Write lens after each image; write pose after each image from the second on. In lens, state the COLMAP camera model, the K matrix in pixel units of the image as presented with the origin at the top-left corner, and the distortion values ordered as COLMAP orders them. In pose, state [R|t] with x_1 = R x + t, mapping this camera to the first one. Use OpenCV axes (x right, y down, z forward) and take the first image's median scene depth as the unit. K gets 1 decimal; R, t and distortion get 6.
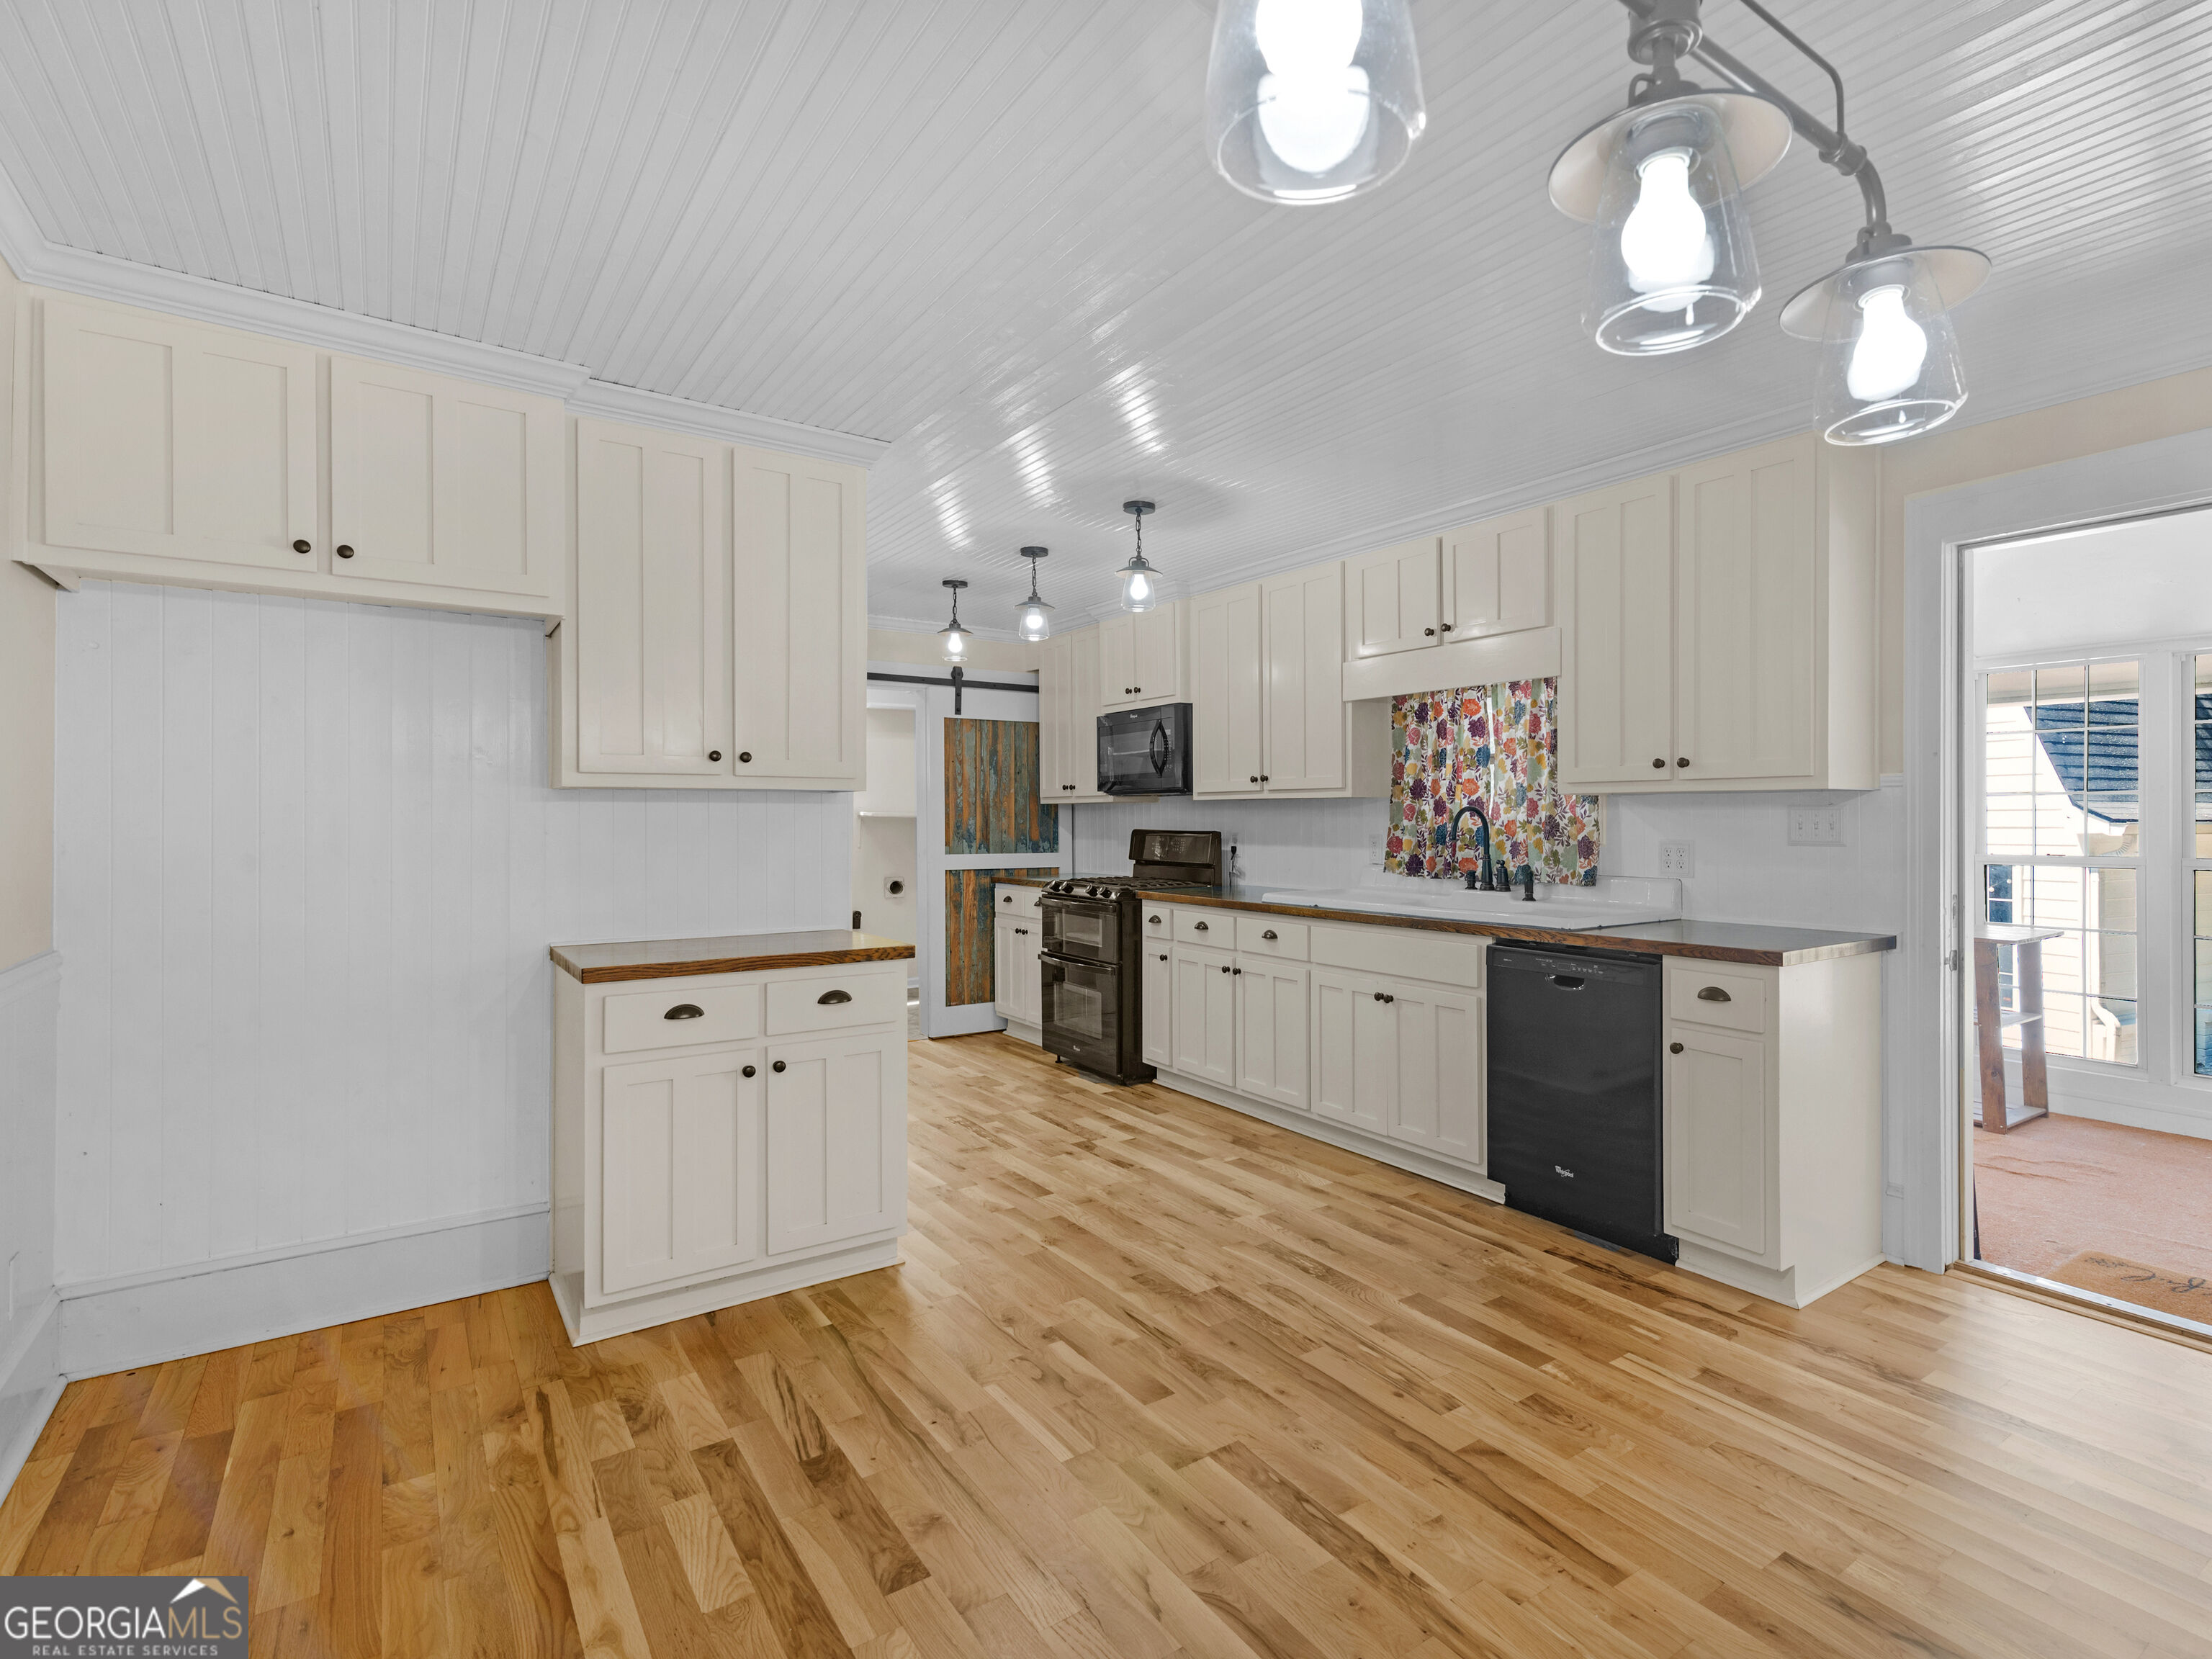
lens RADIAL K [[1140.4, 0, 1193.7], [0, 1140.4, 812.3], [0, 0, 1]] dist [0.019500, -0.001716]
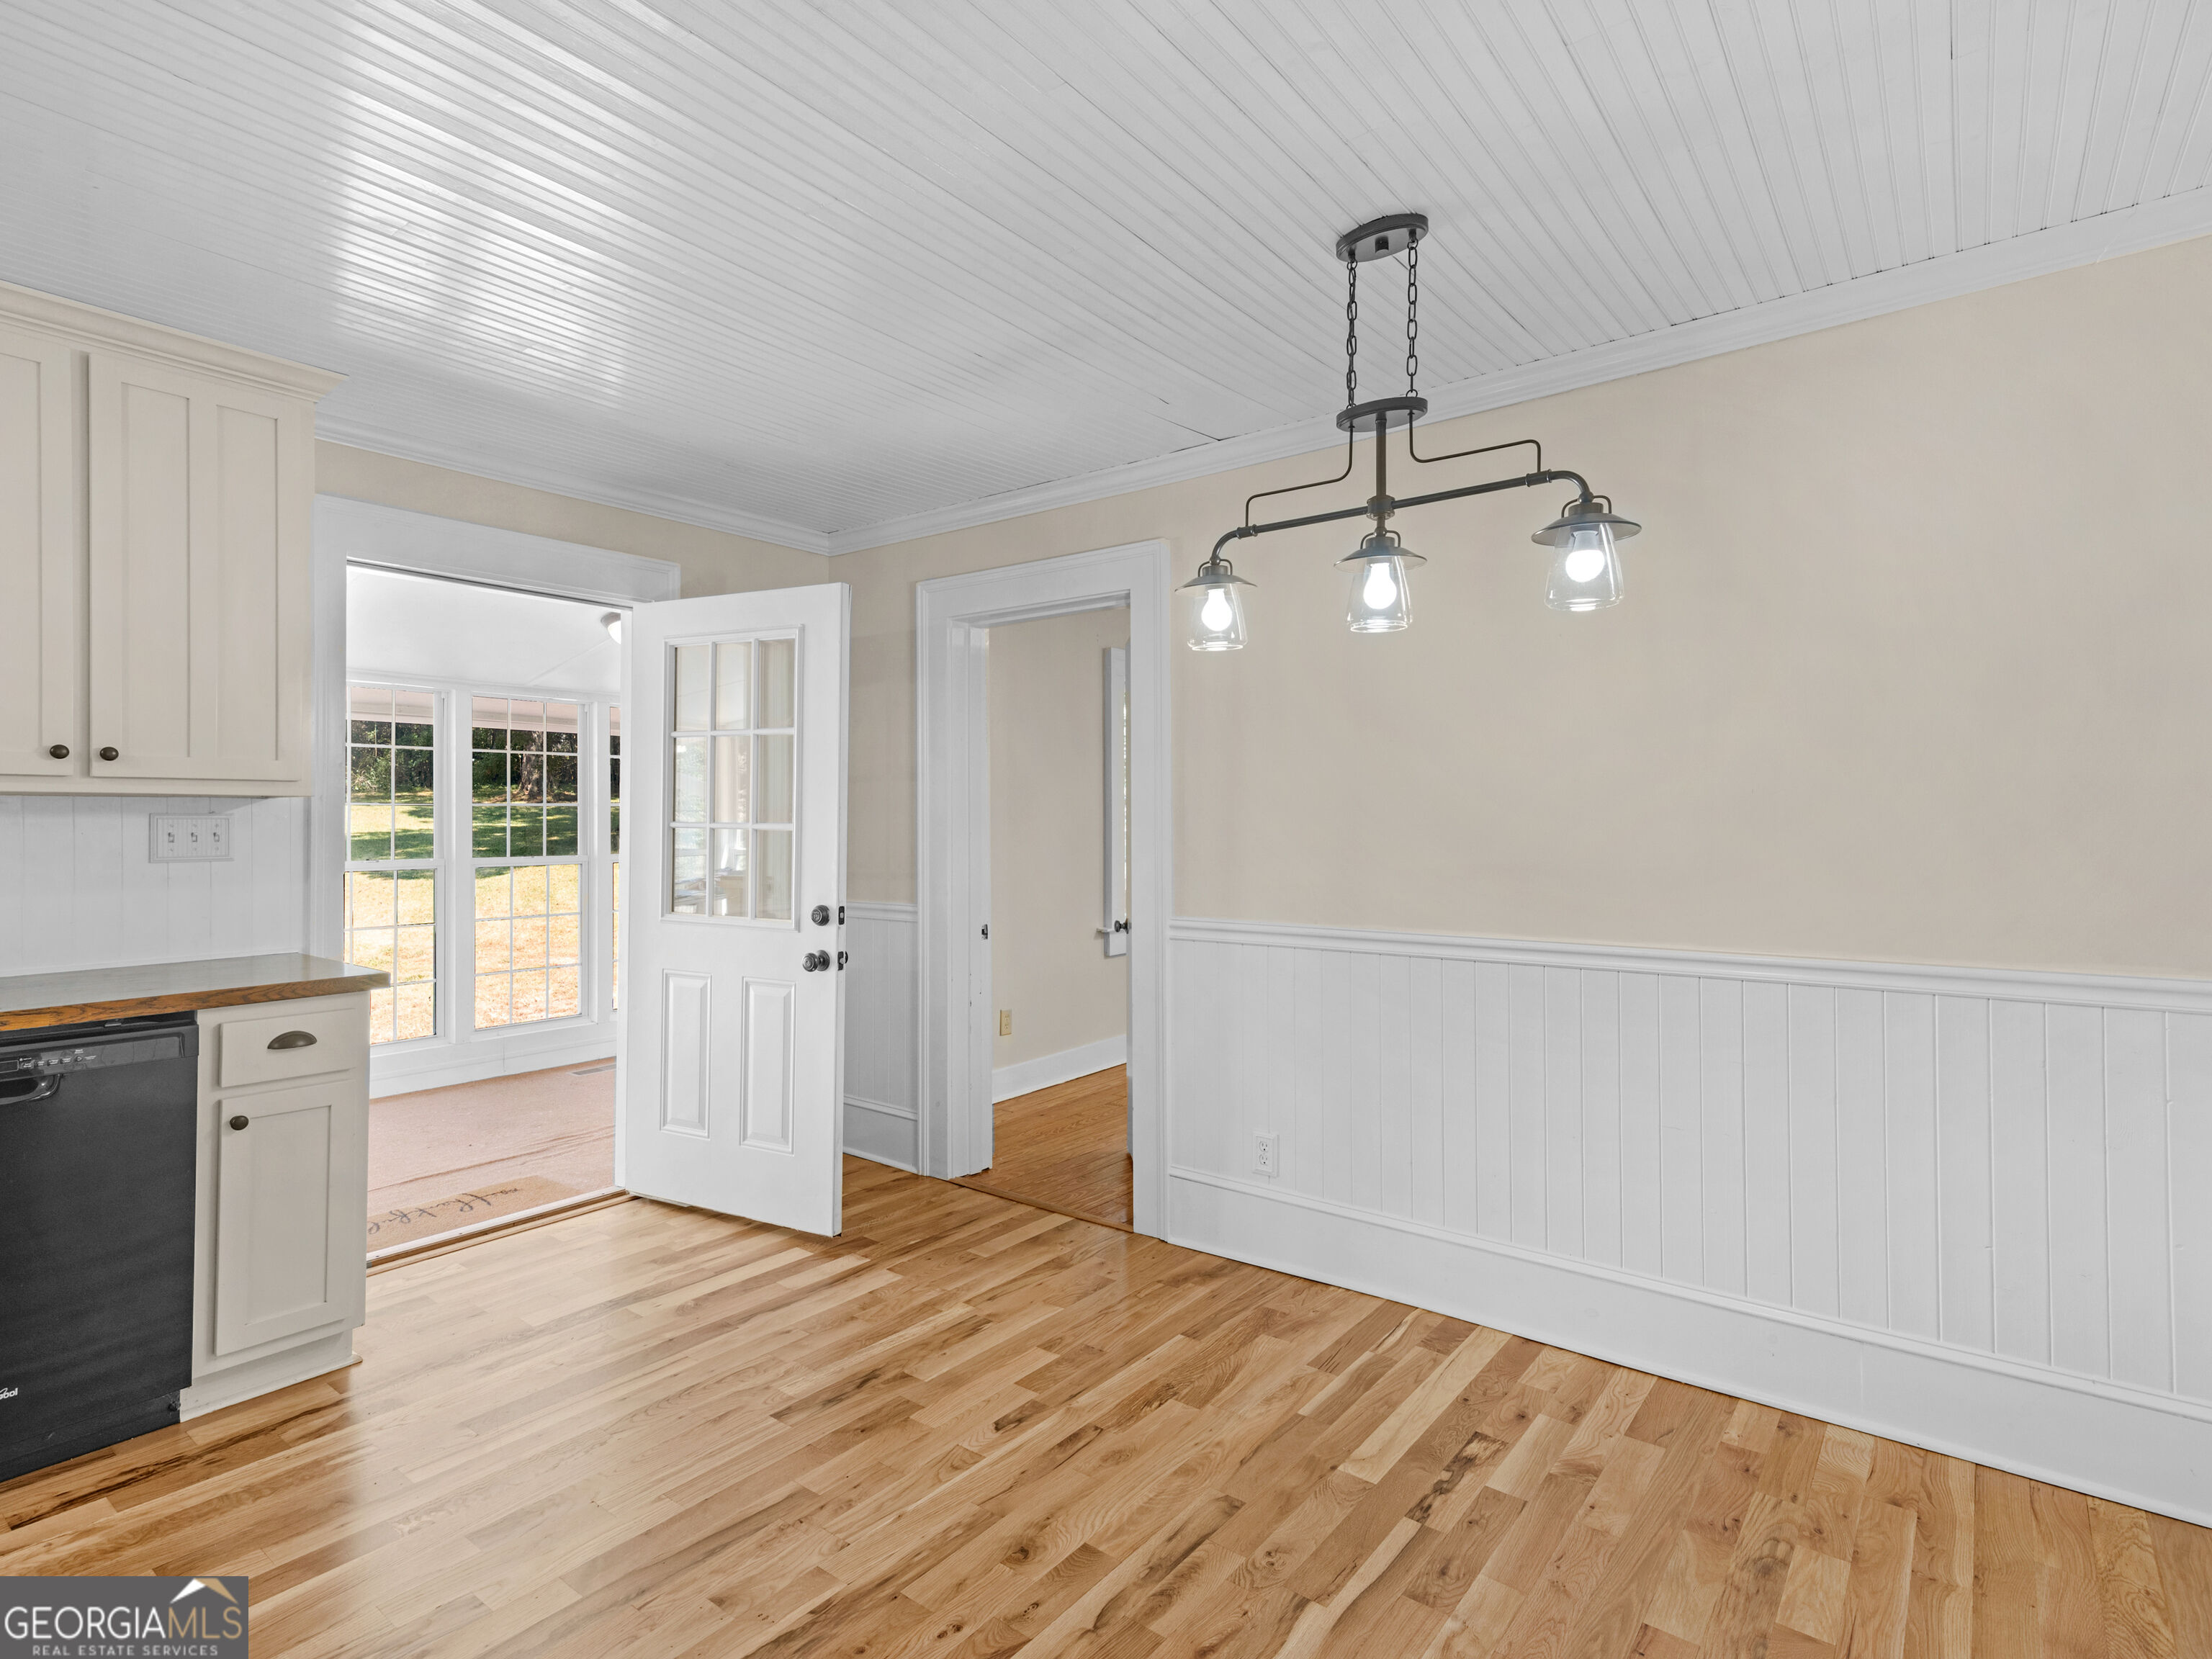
lens RADIAL K [[1140.4, 0, 1121.6], [0, 1140.4, 815.9], [0, 0, 1]] dist [0.019500, -0.001716]
pose [[-0.298910, 0.003429, 0.954275, -0.376568], [0.003022, 0.999992, -0.002647, 0.000279], [-0.954276, 0.002093, -0.298918, 0.484914]]
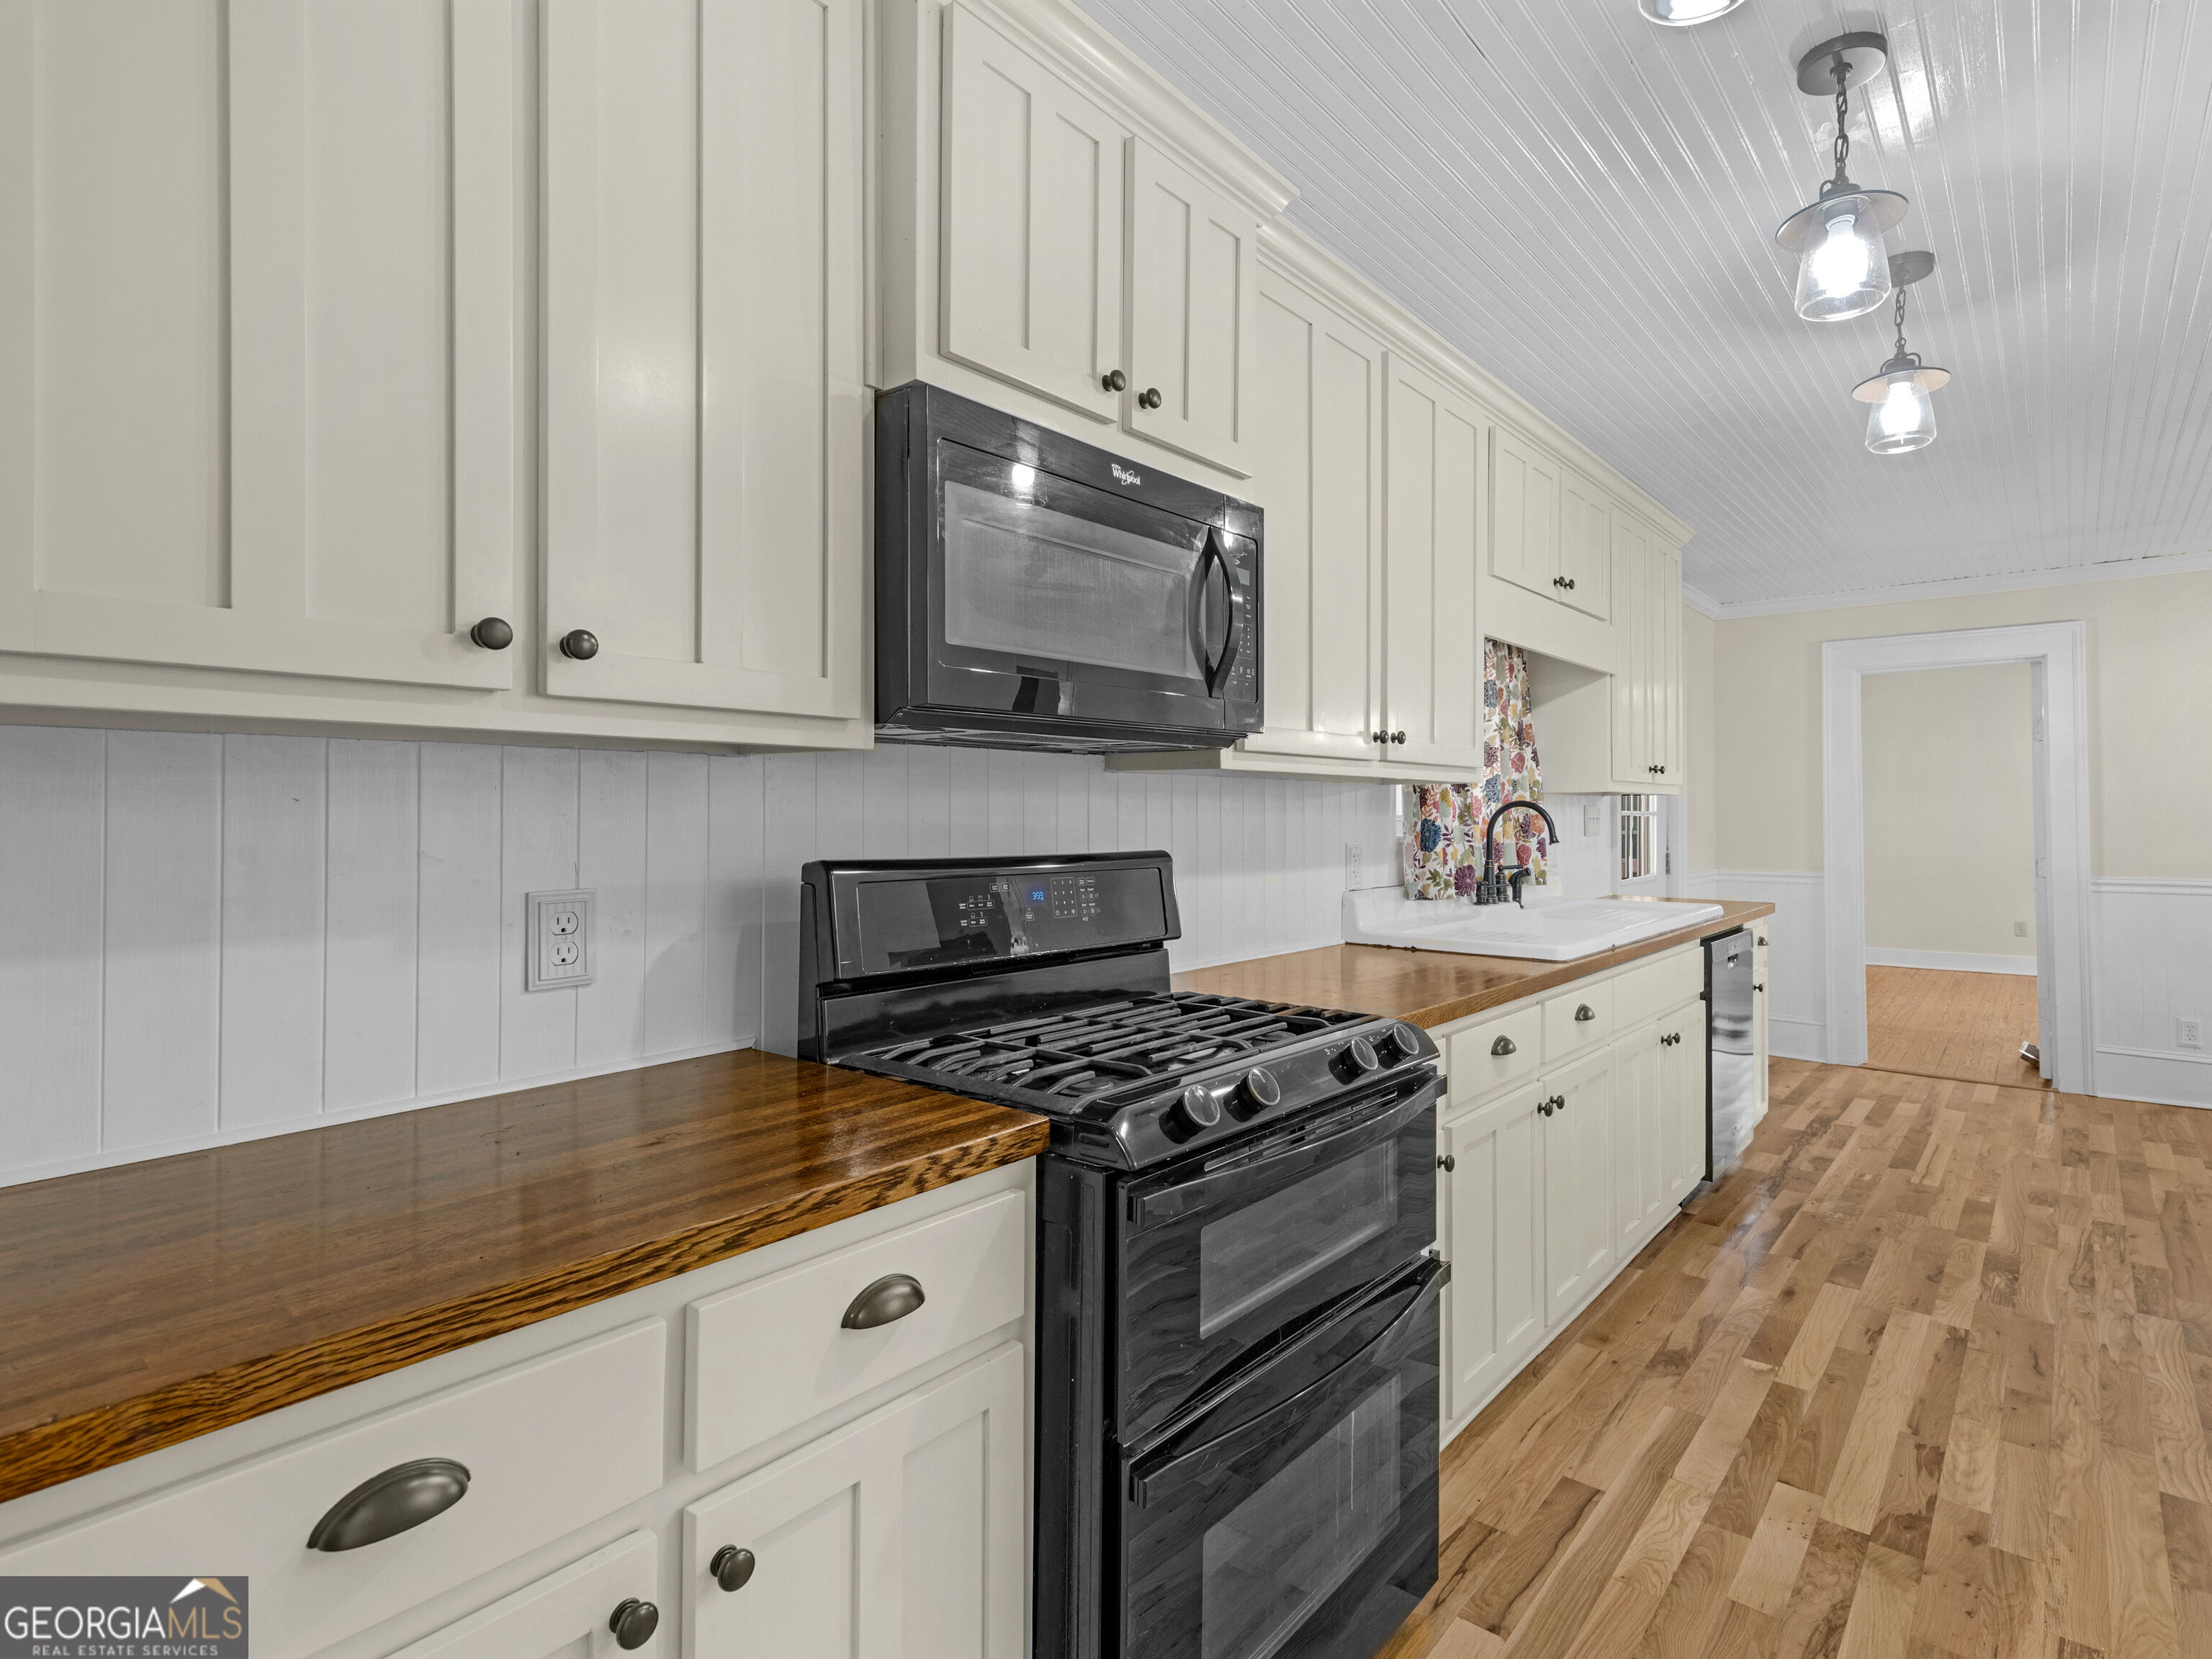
lens RADIAL K [[1140.4, 0, 1206.8], [0, 1140.4, 822.2], [0, 0, 1]] dist [0.019500, -0.001716]
pose [[-0.306518, 0.009135, 0.951821, -0.471782], [0.011638, 0.999915, -0.005849, 0.011186], [-0.951794, 0.009284, -0.306598, 1.475389]]
